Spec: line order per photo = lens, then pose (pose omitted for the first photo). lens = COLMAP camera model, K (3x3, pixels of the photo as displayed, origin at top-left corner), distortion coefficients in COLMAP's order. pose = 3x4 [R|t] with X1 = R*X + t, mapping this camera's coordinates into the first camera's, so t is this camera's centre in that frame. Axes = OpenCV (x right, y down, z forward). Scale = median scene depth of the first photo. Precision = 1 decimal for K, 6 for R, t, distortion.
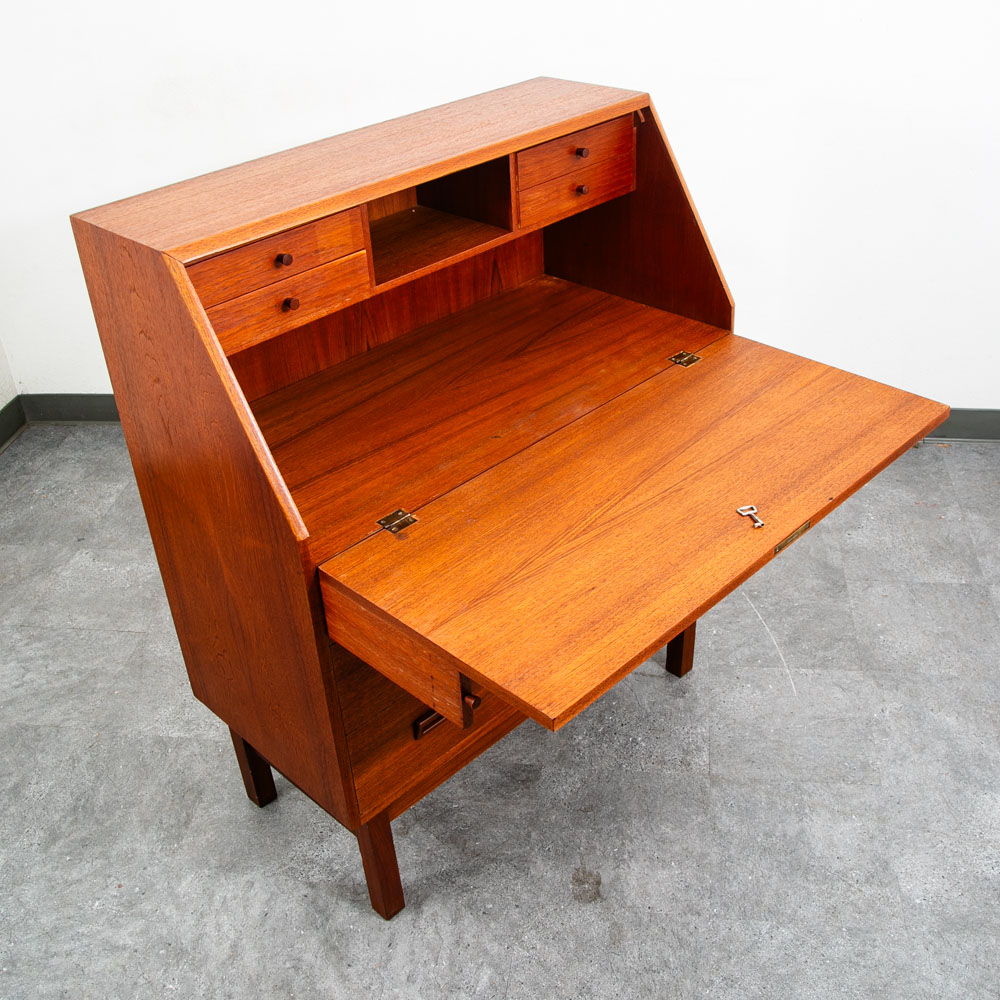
lens RADIAL K [[1113.2, 0, 489.8], [0, 1113.2, 497.2], [0, 0, 1]] dist [-0.094014, 0.022860]
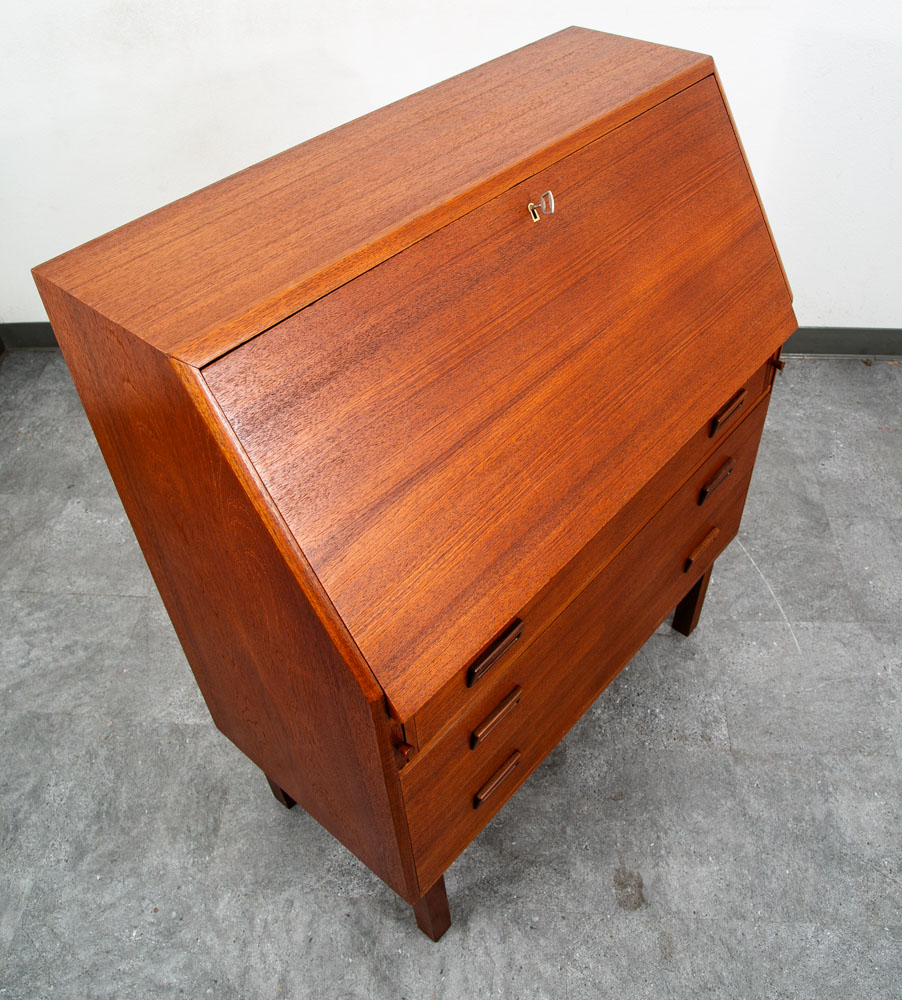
lens RADIAL K [[894.0, 0, 452.1], [0, 894.0, 451.1], [0, 0, 1]] dist [-0.126567, 0.061951]
pose [[0.997575, -0.036501, 0.059255, -0.101984], [0.026616, 0.986793, 0.159783, -0.166776], [-0.064305, -0.157818, 0.985372, 0.281717]]
